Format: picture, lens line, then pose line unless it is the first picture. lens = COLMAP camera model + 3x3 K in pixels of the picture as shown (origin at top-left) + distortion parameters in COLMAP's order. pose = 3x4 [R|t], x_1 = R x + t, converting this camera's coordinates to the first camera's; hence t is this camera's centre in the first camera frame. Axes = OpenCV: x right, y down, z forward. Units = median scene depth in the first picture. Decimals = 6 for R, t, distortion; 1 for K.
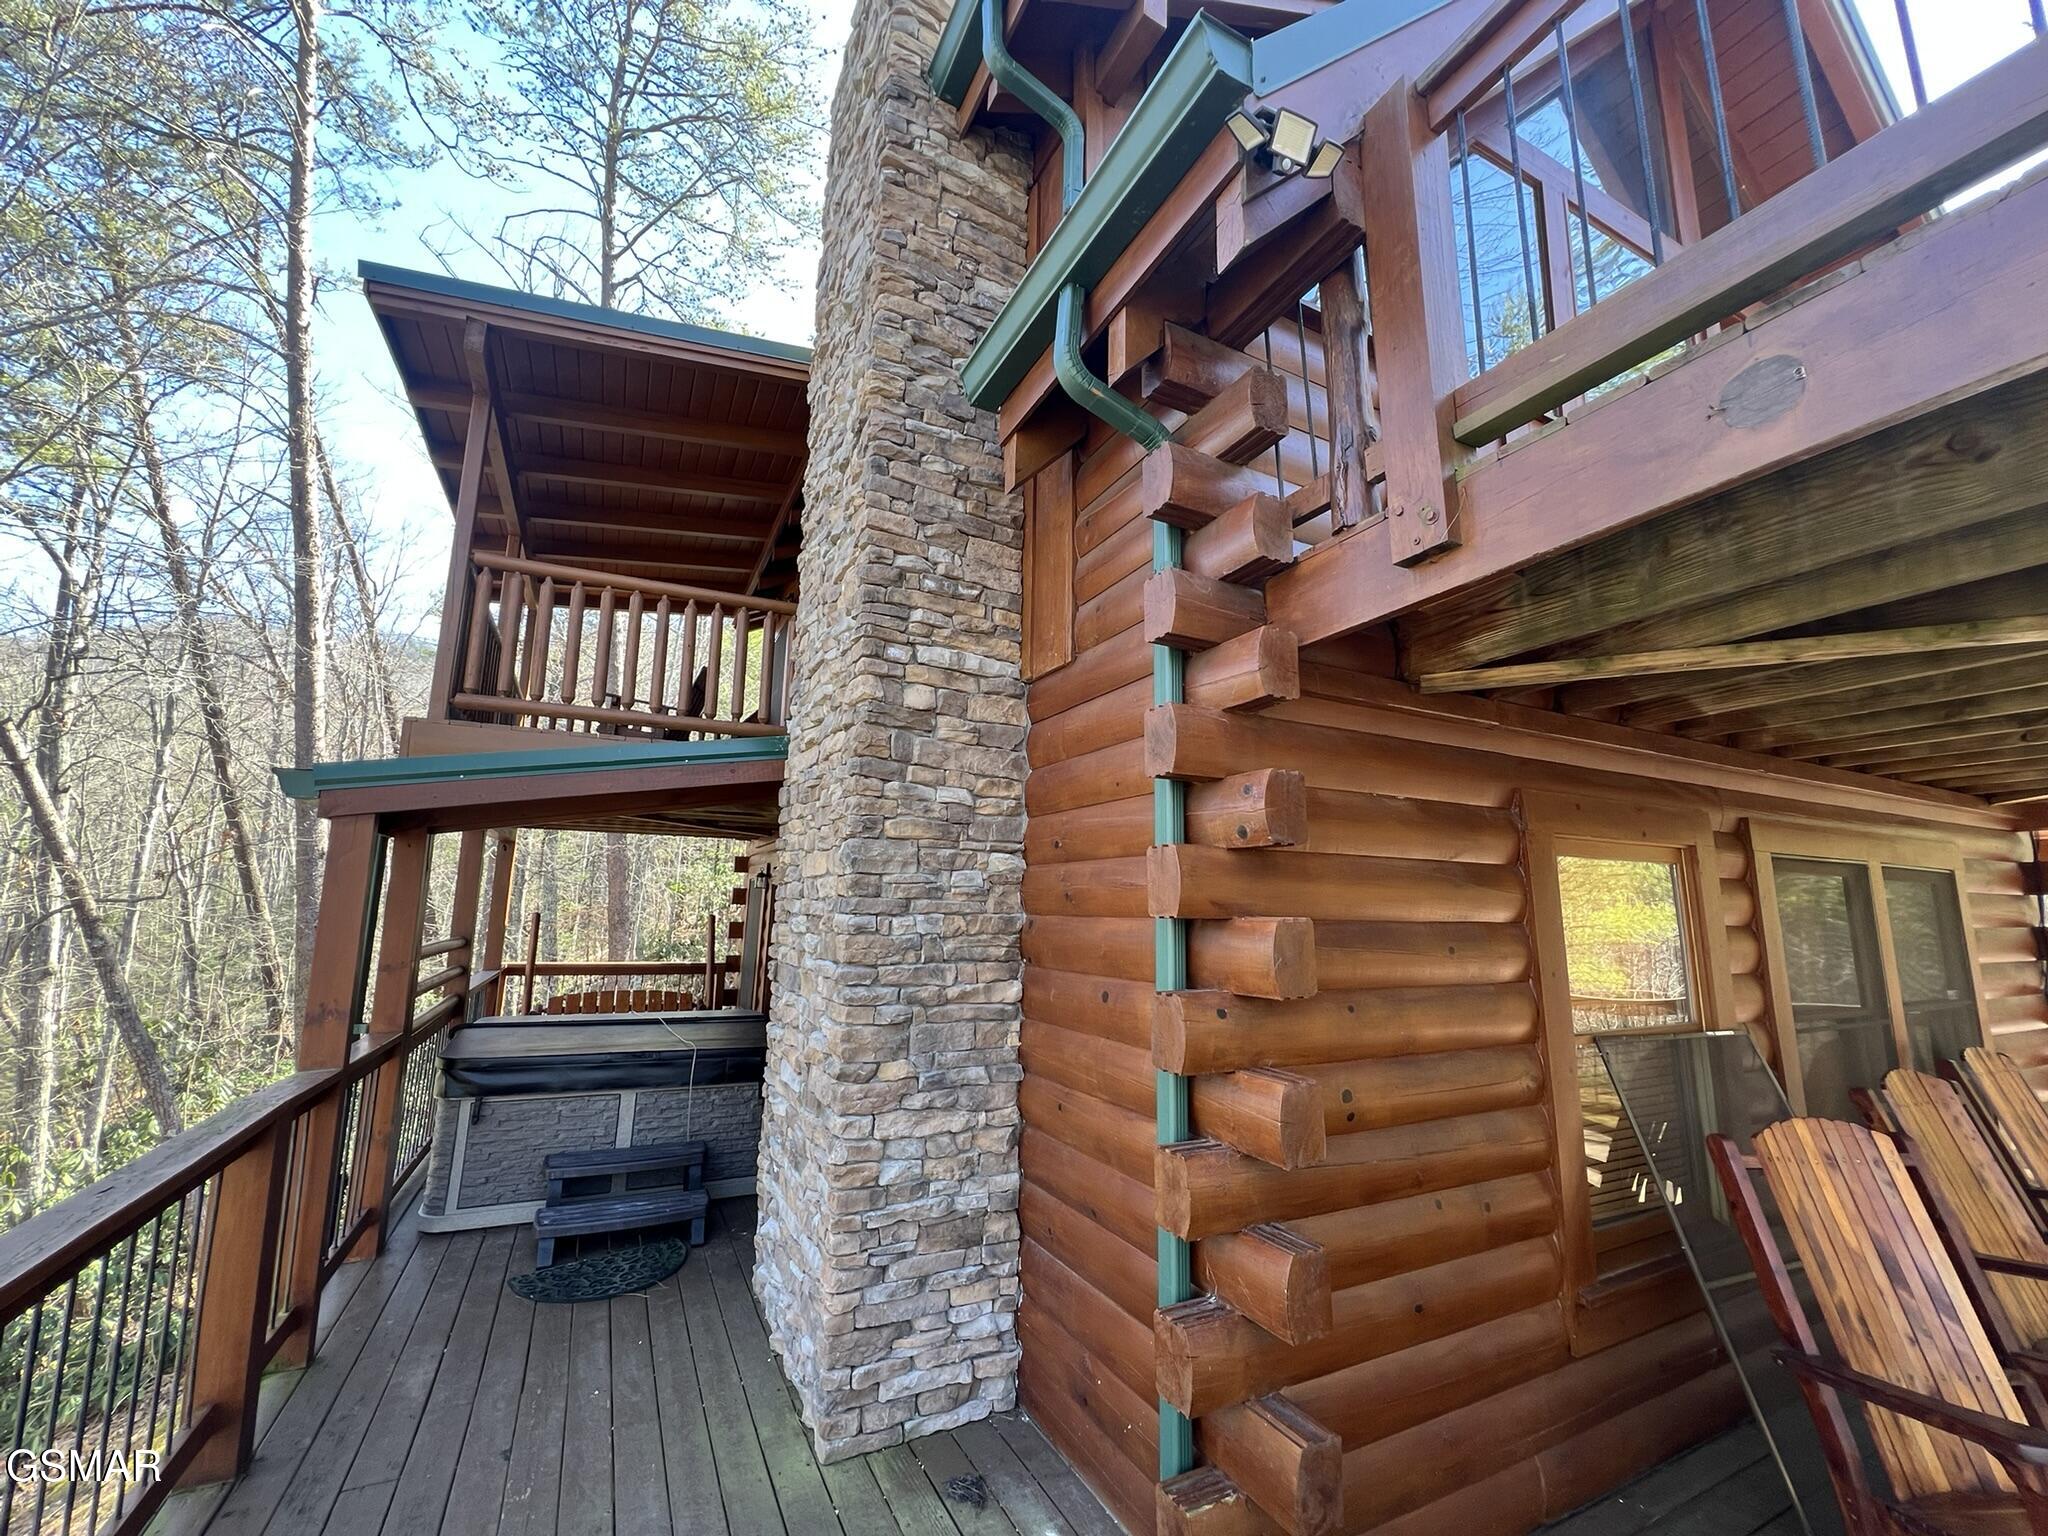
lens RADIAL K [[820.2, 0, 1027.7], [0, 820.2, 773.0], [0, 0, 1]] dist [-0.002898, 0.000696]
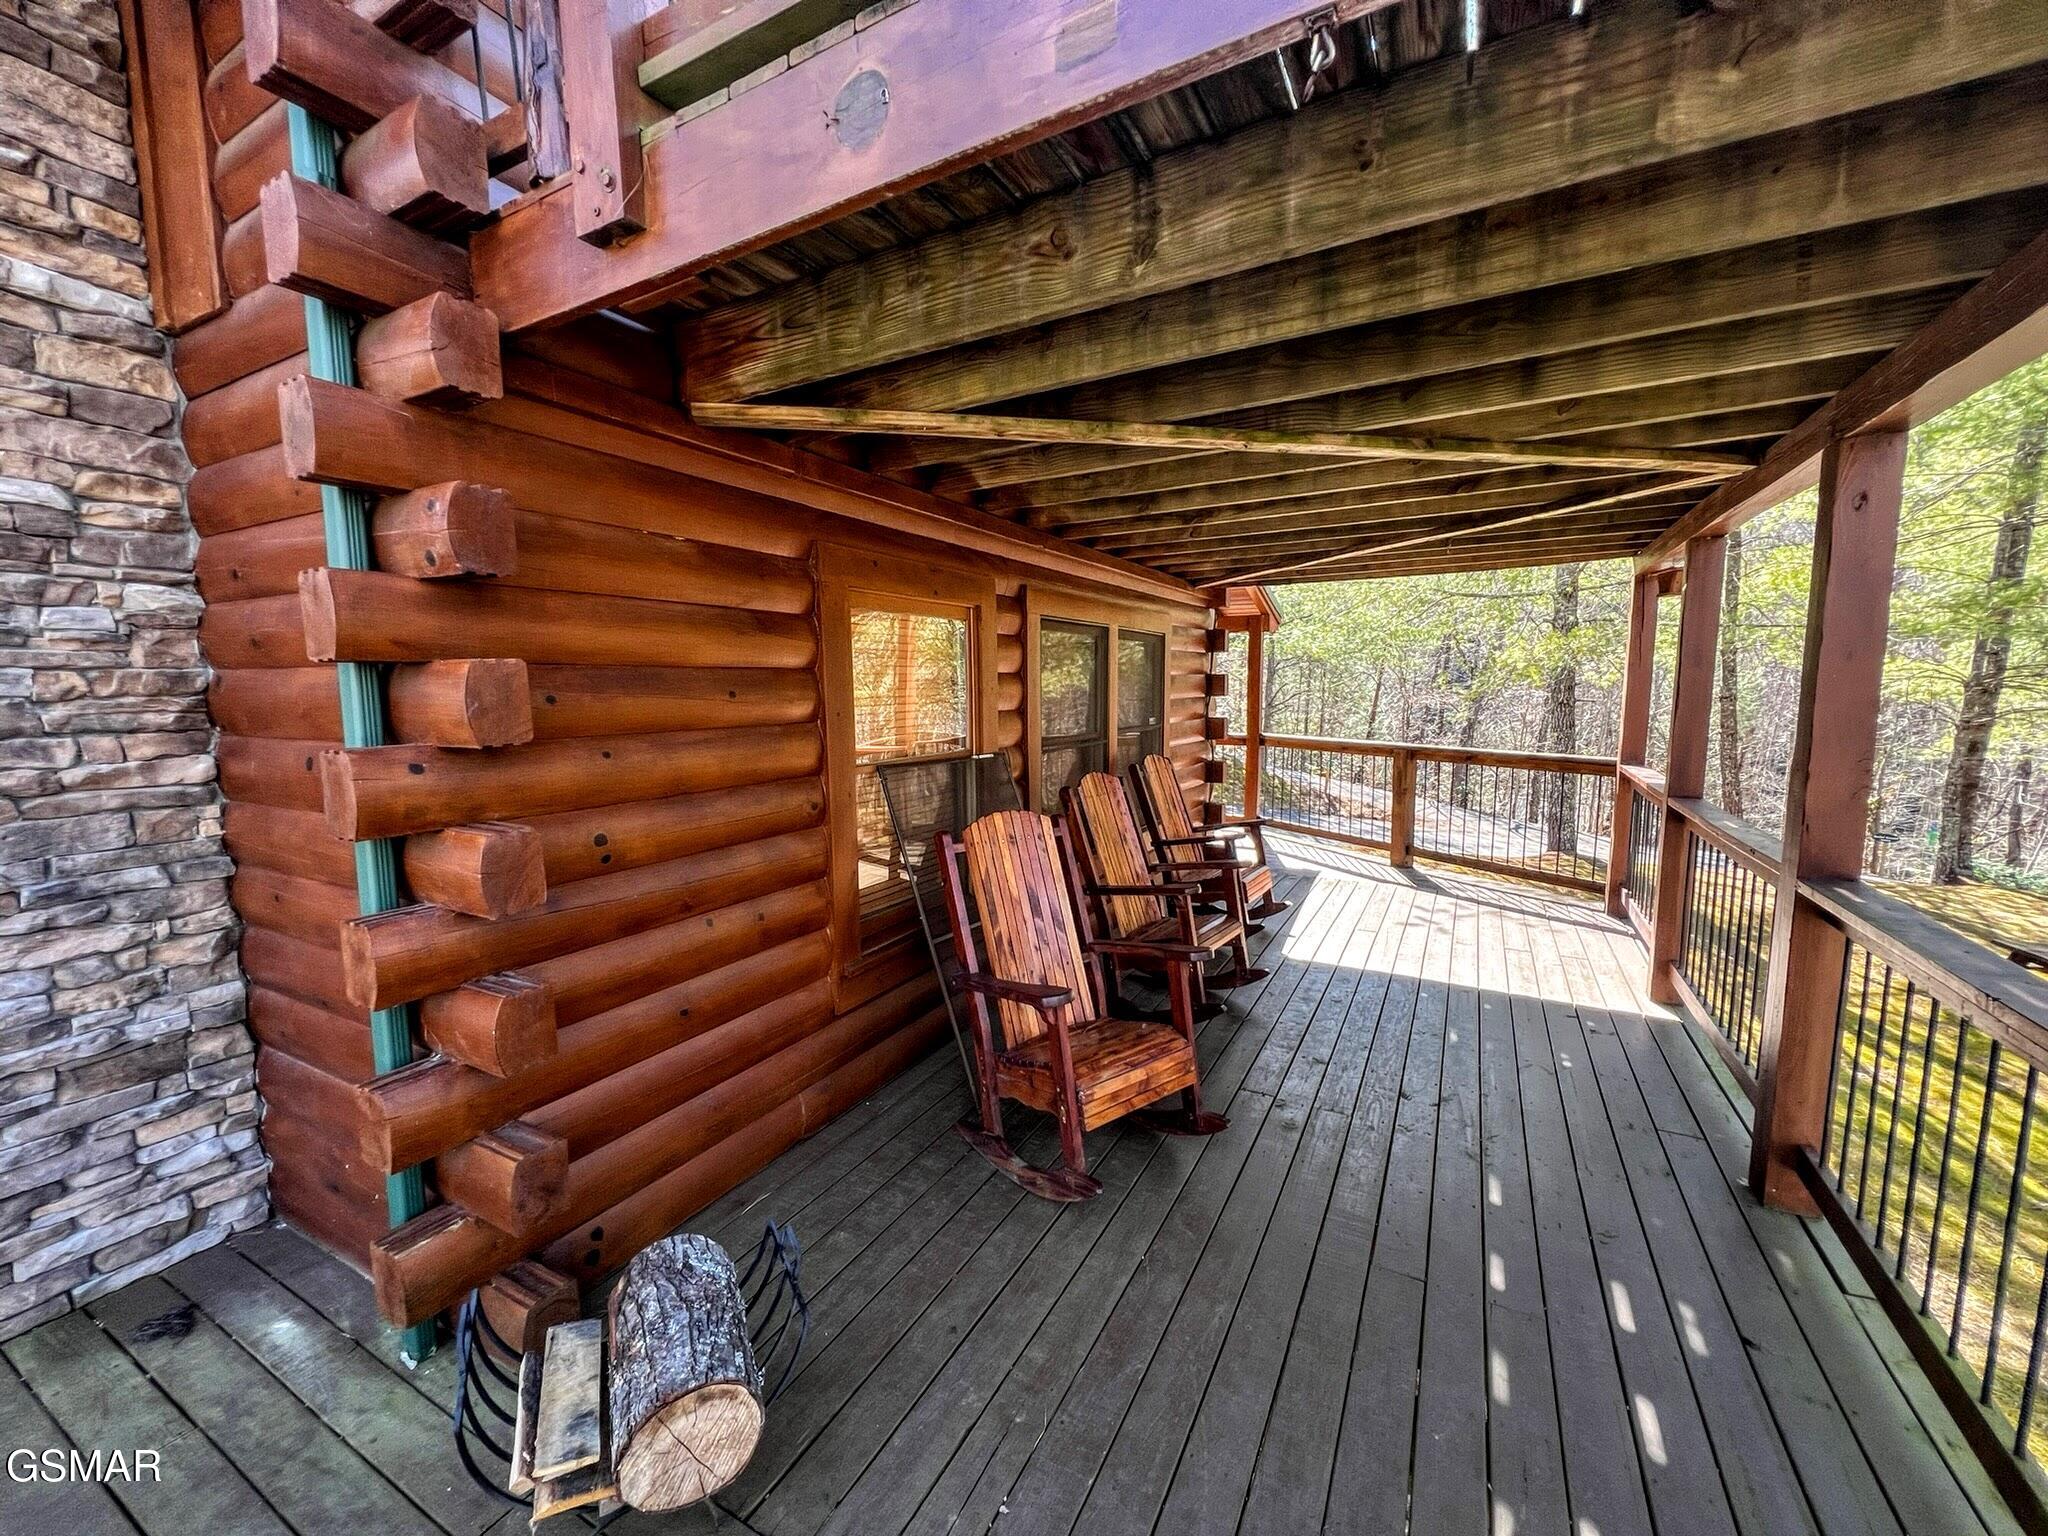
lens RADIAL K [[817.0, 0, 1028.0], [0, 817.0, 772.5], [0, 0, 1]] dist [-0.000333, -0.000544]
pose [[0.823599, -0.082187, 0.561186, 0.191358], [-0.076014, 0.964524, 0.252814, 0.018010], [-0.562055, -0.250875, 0.788134, -0.038059]]
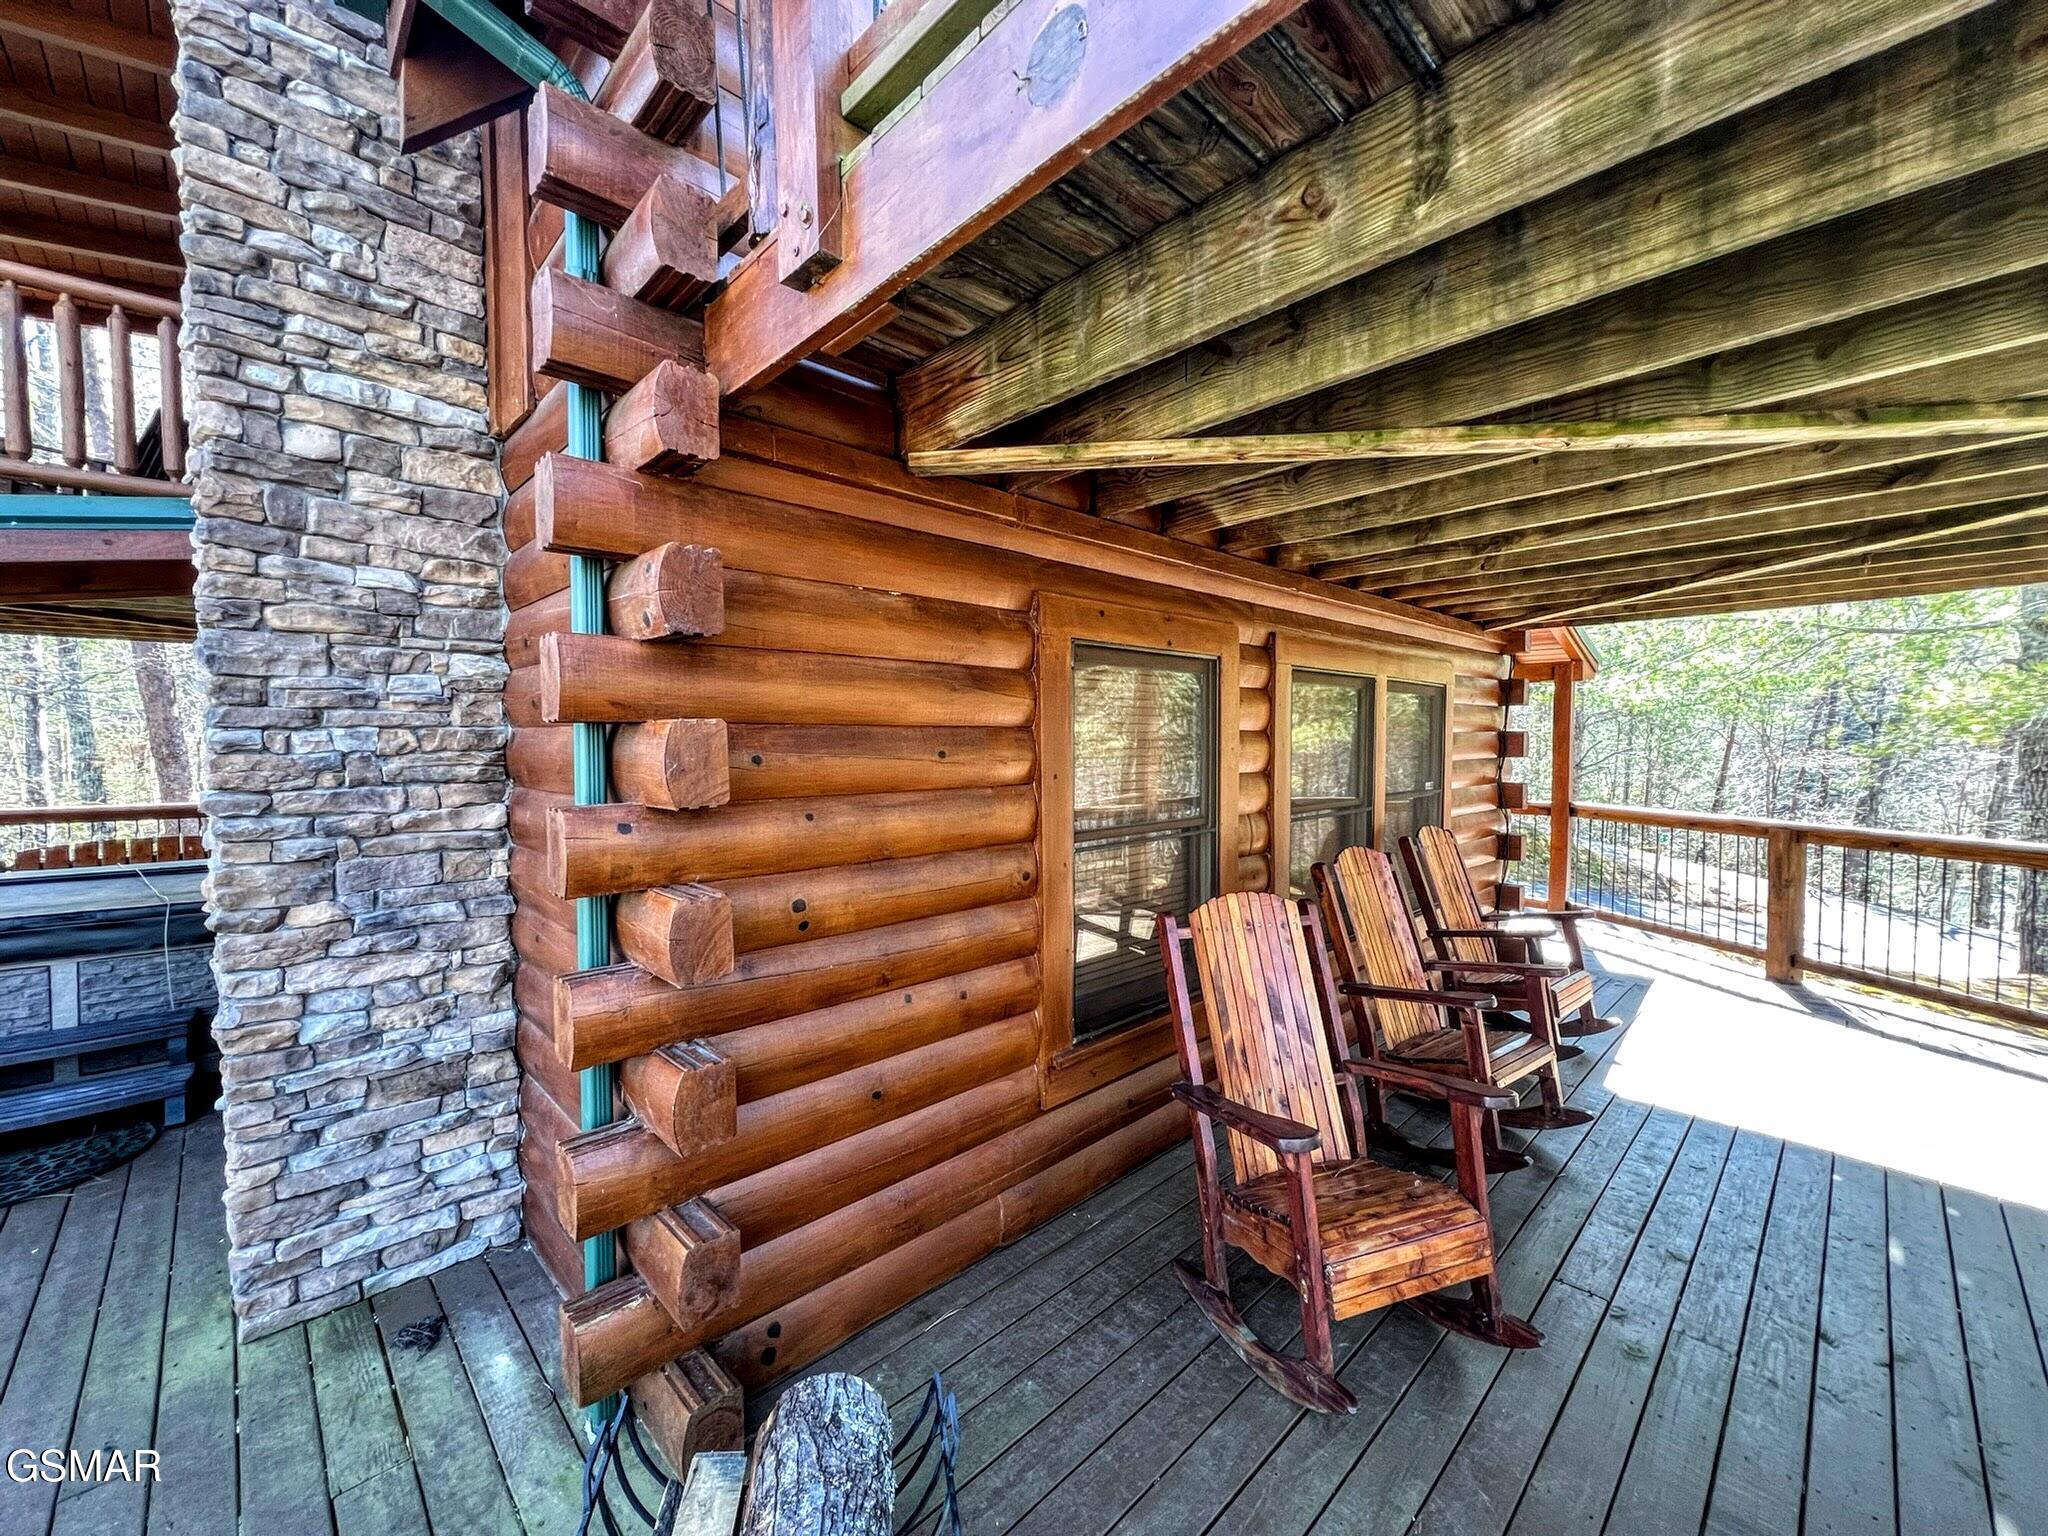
lens RADIAL K [[820.2, 0, 1027.7], [0, 820.2, 773.0], [0, 0, 1]] dist [-0.002898, 0.000696]
pose [[0.955136, -0.028755, 0.294770, 0.262974], [-0.033963, 0.978076, 0.205459, 0.027413], [-0.294215, -0.206253, 0.933219, 0.045217]]
